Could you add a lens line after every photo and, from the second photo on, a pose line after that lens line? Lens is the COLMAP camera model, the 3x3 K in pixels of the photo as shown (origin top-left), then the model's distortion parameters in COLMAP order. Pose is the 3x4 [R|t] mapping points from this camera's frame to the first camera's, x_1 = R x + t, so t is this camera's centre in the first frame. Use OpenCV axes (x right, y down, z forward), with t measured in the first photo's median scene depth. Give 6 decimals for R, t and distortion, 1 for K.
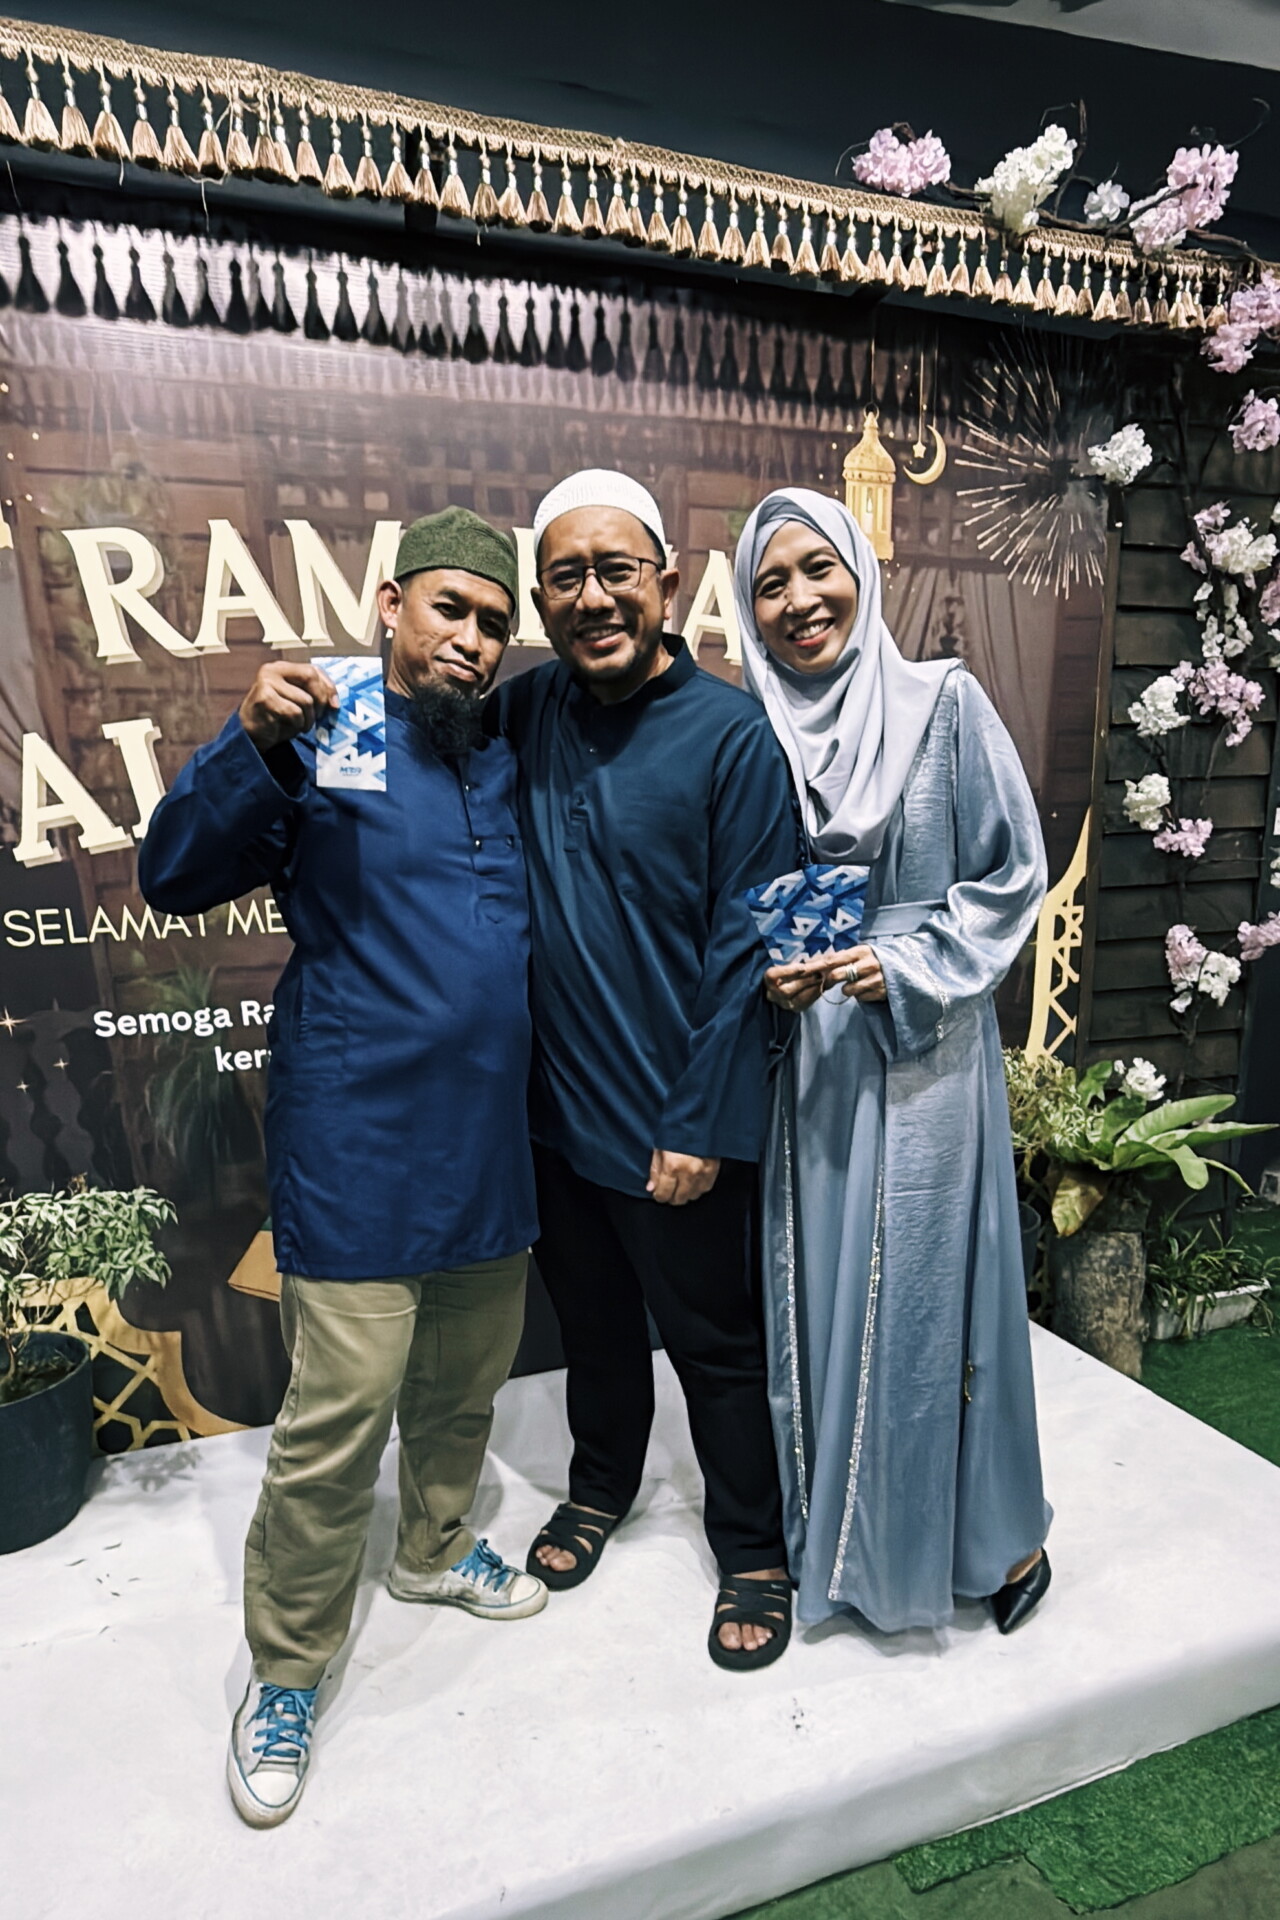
lens RADIAL K [[1072.5, 0, 640.3], [0, 1072.5, 1105.5], [0, 0, 1]] dist [0.001772, -0.000647]
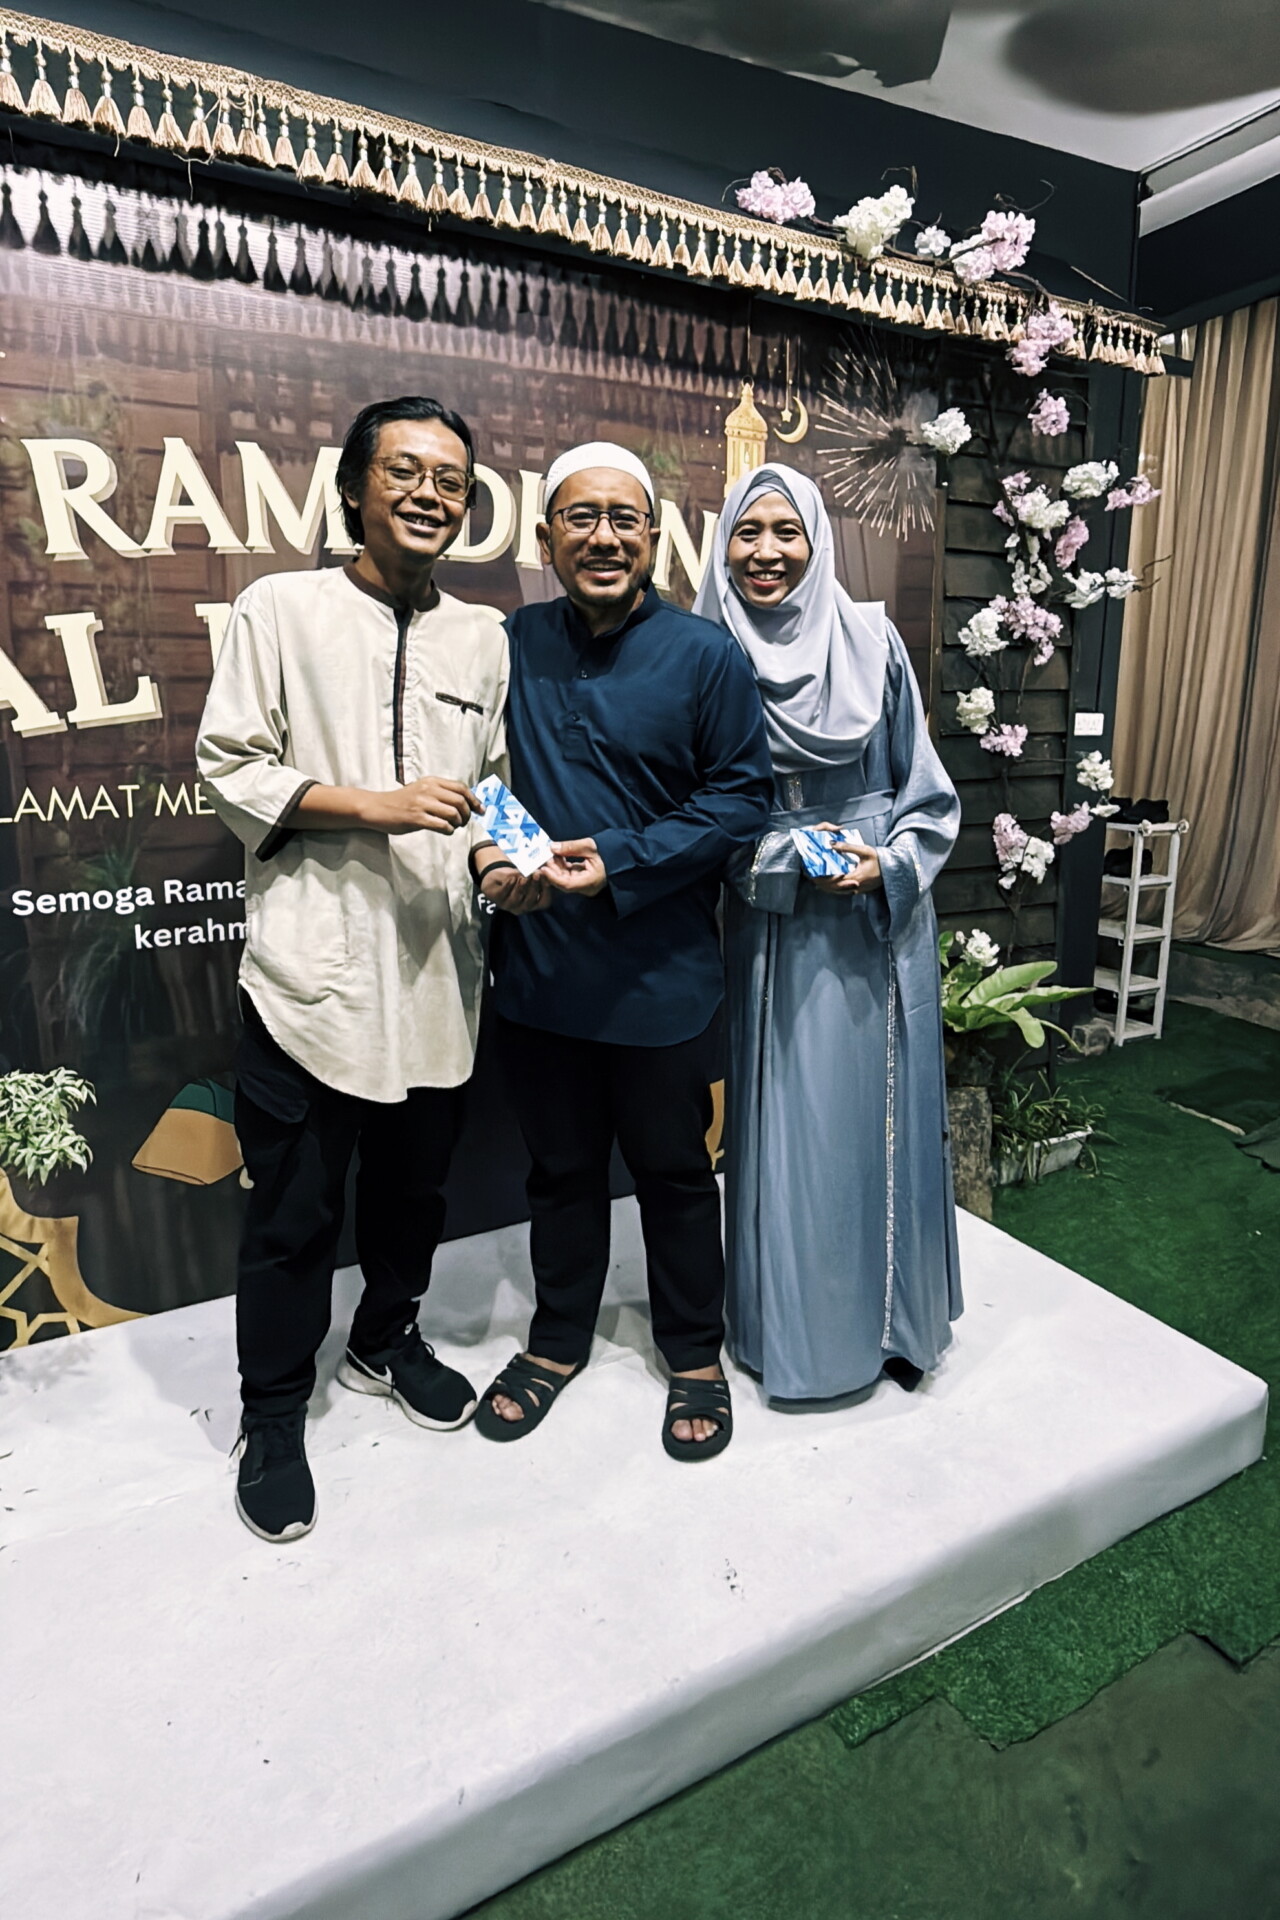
lens RADIAL K [[1030.0, 0, 637.3], [0, 1030.0, 840.5], [0, 0, 1]] dist [-0.000375, 0.001359]
pose [[0.988622, 0.011380, 0.149988, -0.076537], [0.006140, 0.993250, -0.115832, -0.018680], [-0.150294, 0.115435, 0.981879, -0.038602]]
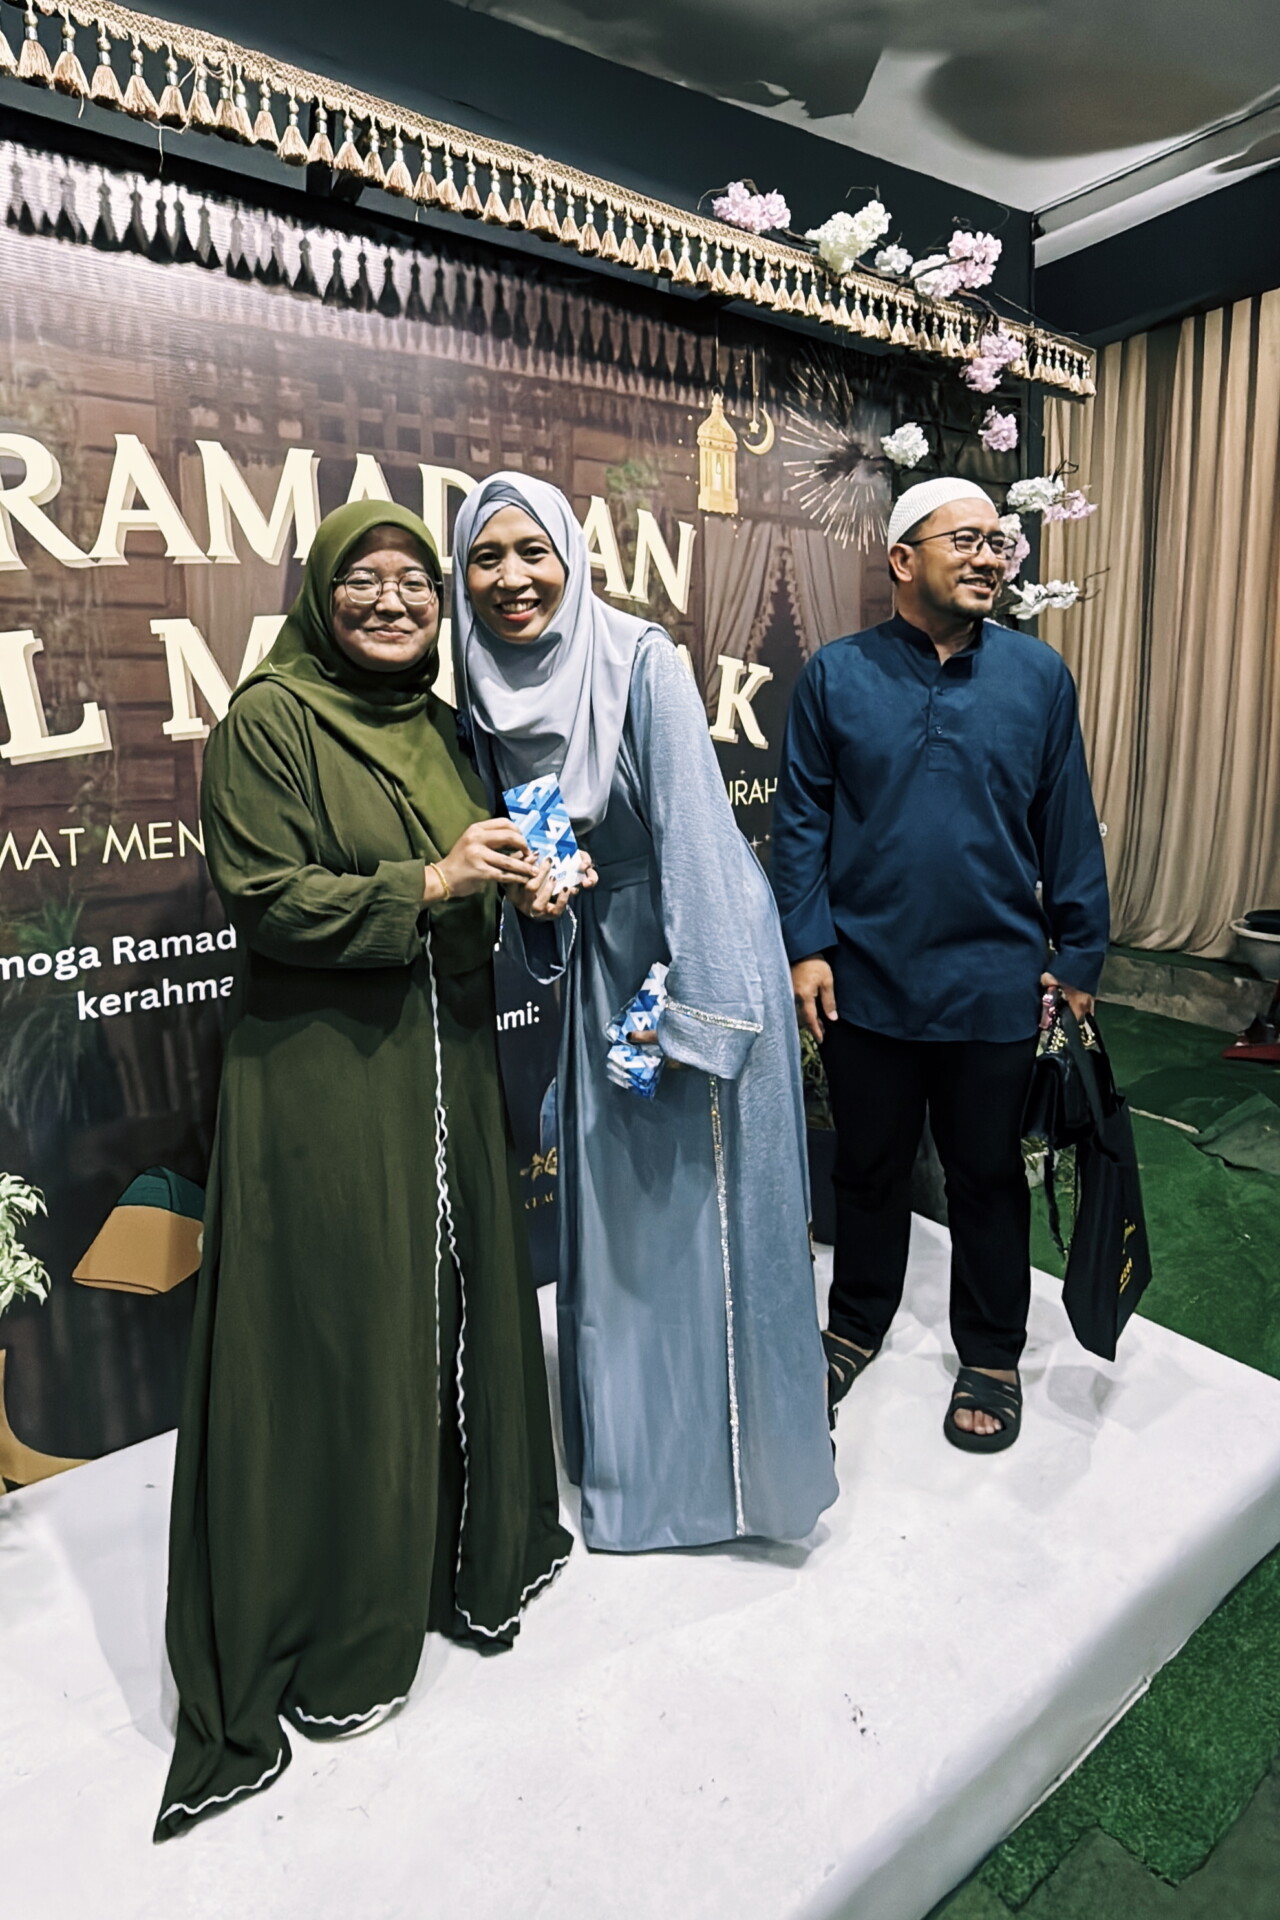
lens RADIAL K [[1032.0, 0, 637.0], [0, 1032.0, 793.2], [0, 0, 1]] dist [-0.000604, 0.001781]
pose [[0.960970, -0.009946, 0.276474, -0.198687], [0.060435, 0.982764, -0.174706, -0.040705], [-0.269971, 0.184595, 0.945008, 0.062809]]
